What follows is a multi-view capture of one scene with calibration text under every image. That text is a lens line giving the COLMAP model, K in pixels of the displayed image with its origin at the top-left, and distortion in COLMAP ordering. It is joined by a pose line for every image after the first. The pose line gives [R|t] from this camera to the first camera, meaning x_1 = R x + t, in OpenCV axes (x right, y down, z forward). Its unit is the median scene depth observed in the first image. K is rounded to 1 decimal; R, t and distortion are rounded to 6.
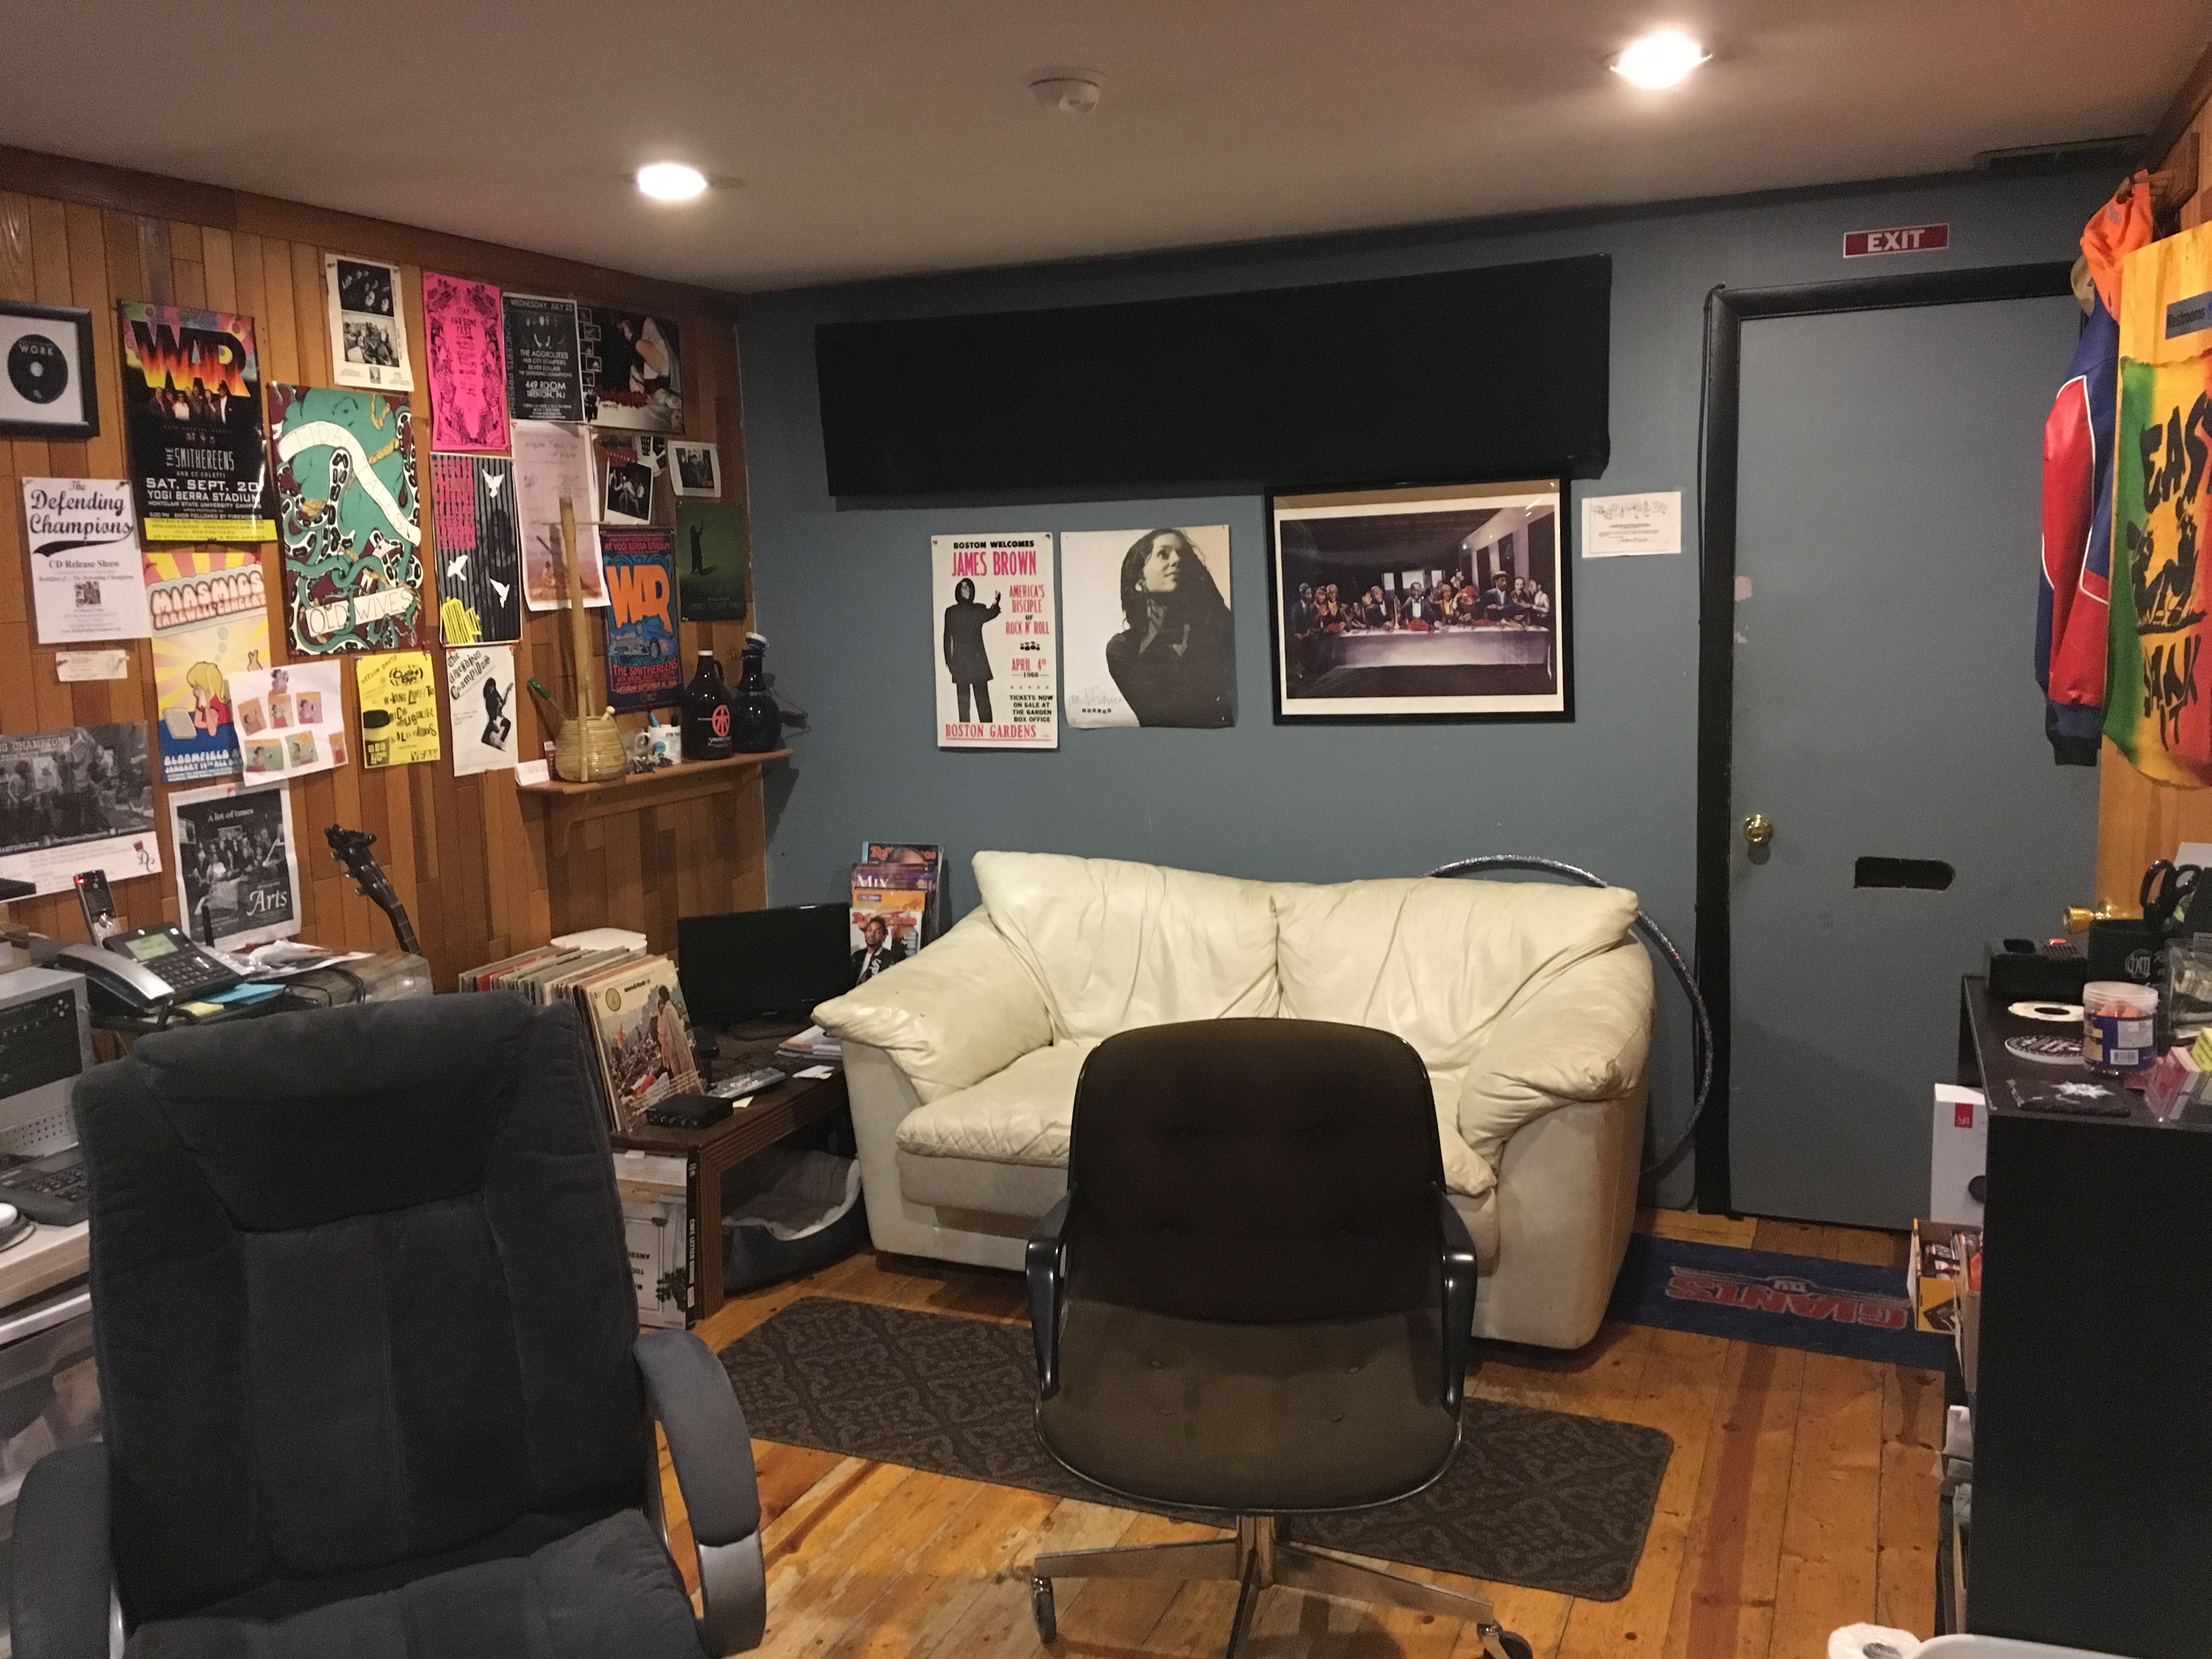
lens RADIAL K [[1884.1, 0, 1116.6], [0, 1884.1, 830.7], [0, 0, 1]] dist [0.101372, -0.135526]
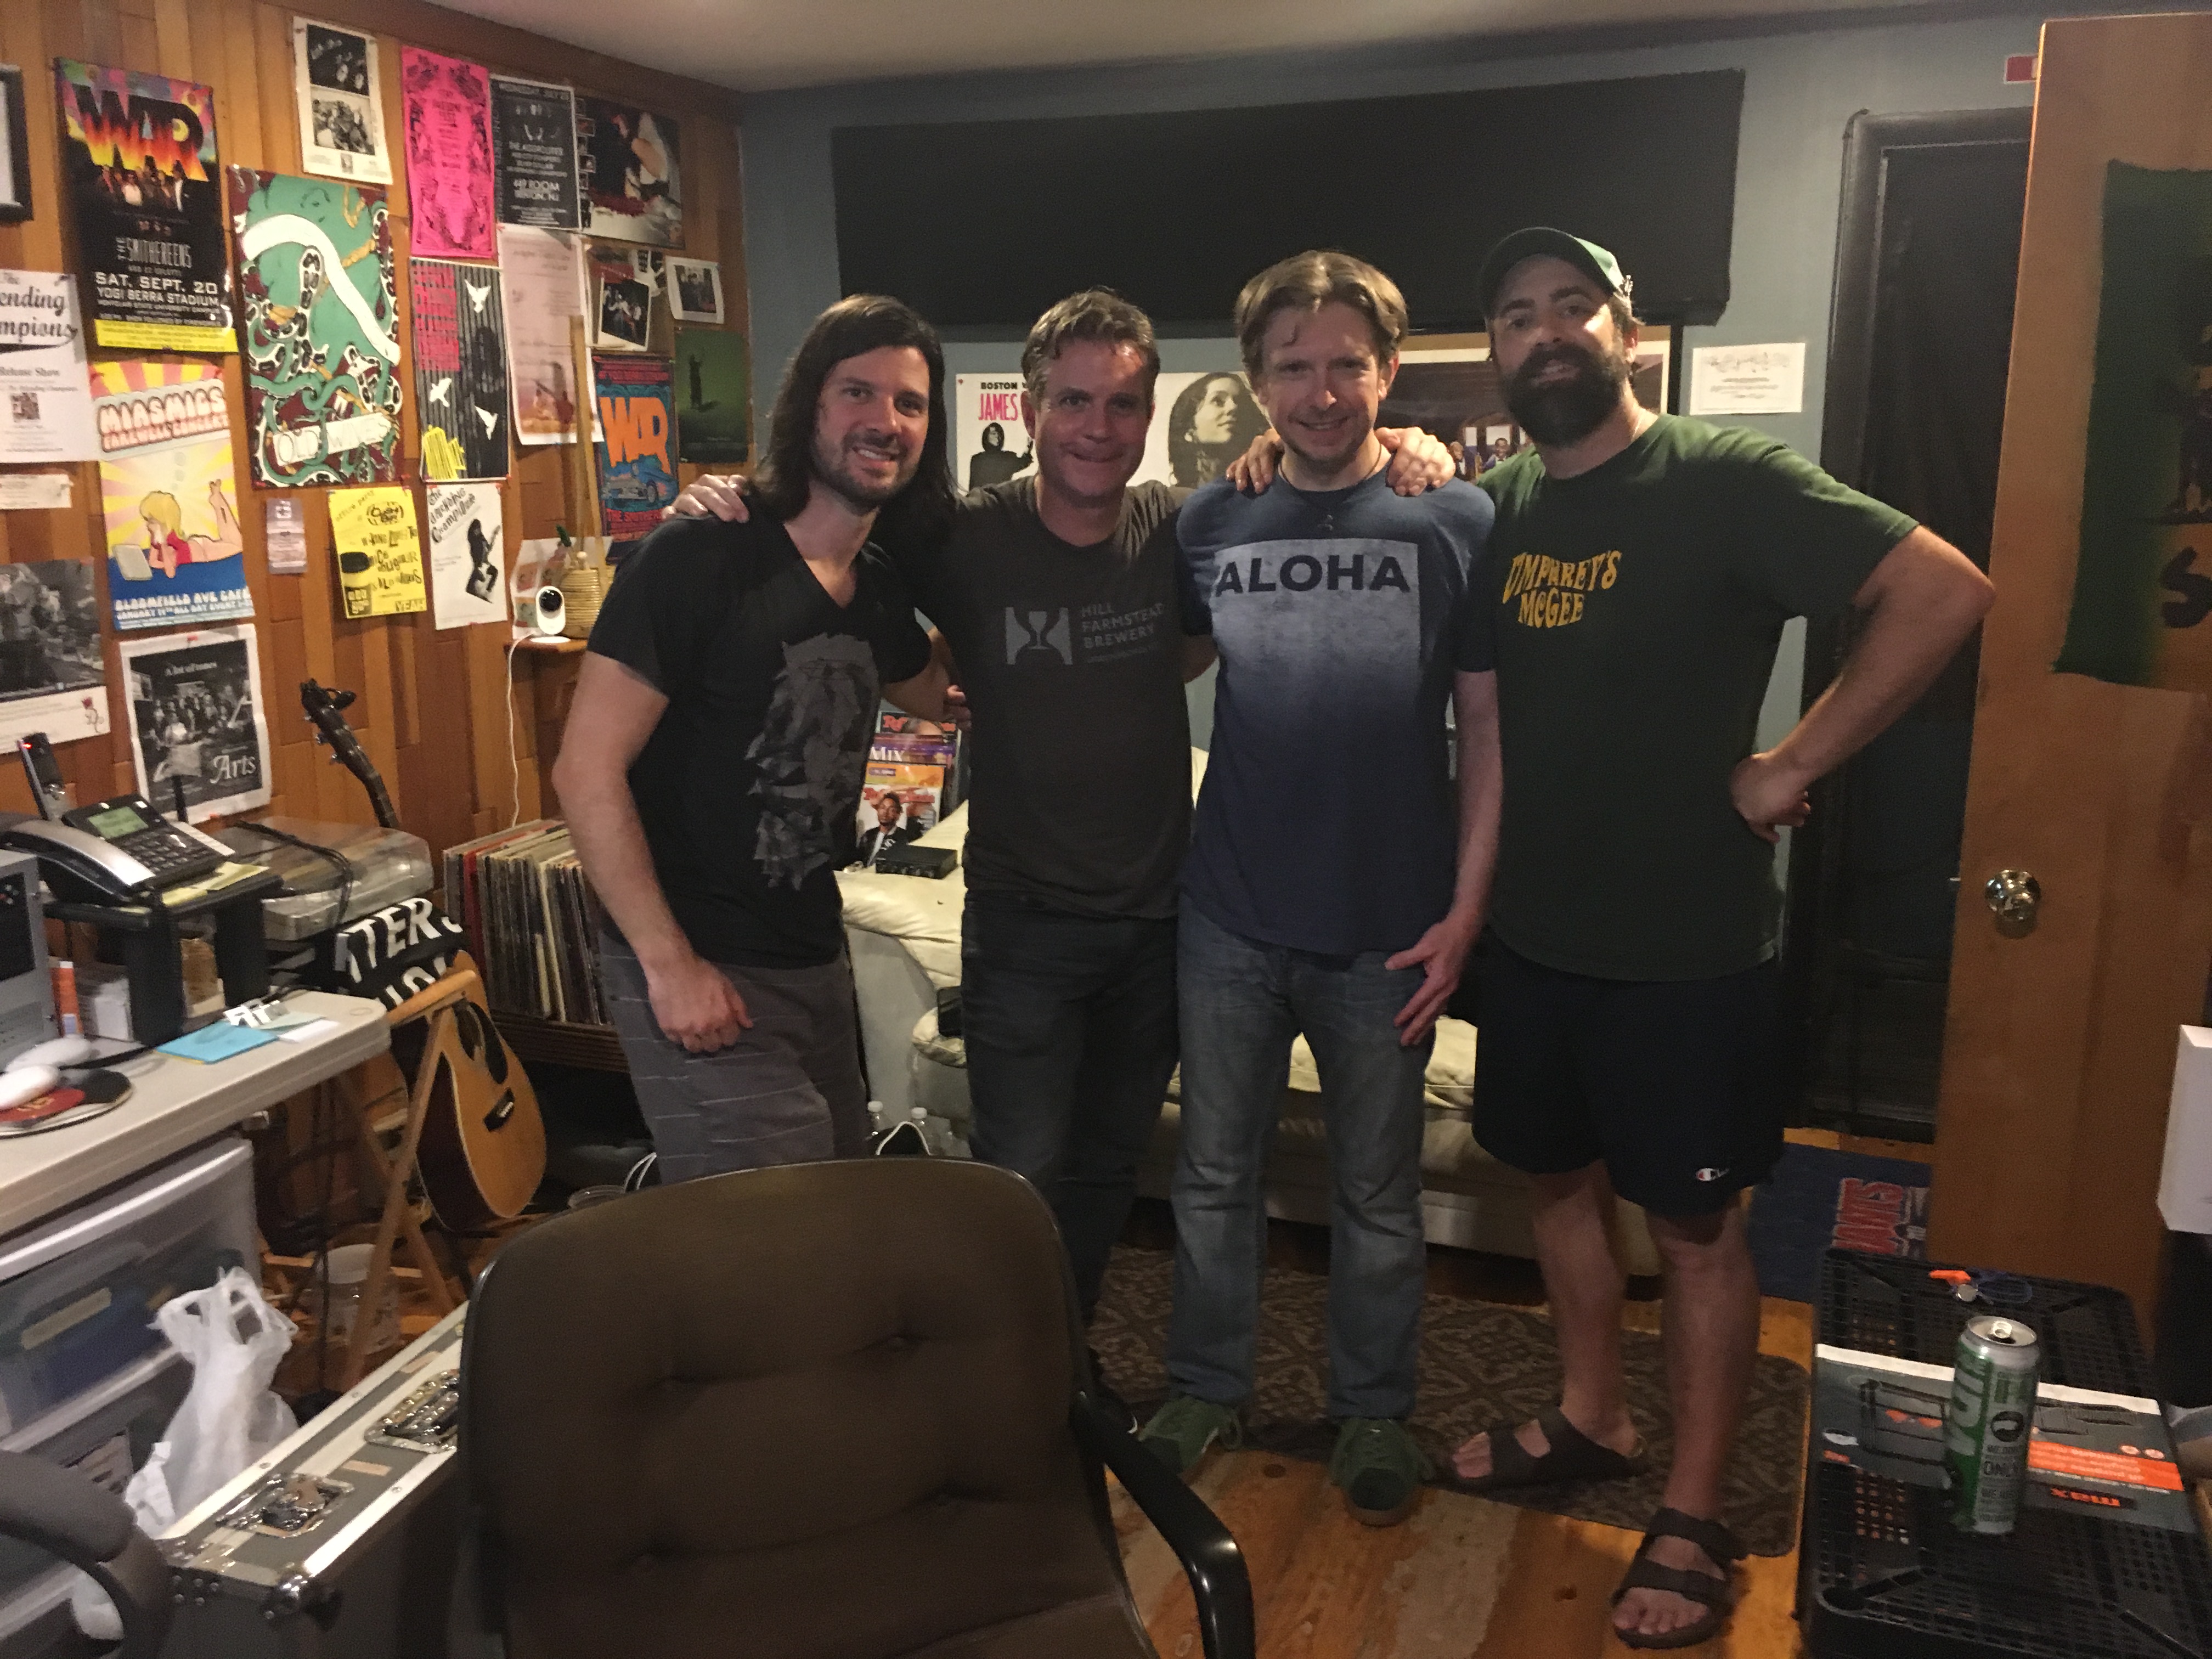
lens RADIAL K [[1884.1, 0, 1106.0], [0, 1884.1, 821.0], [0, 0, 1]] dist [0.101372, -0.135526]
pose [[0.999115, 0.018461, 0.037798, -0.065524], [-0.020945, 0.997572, 0.066424, -0.004838], [-0.036480, -0.067157, 0.997075, 0.091183]]
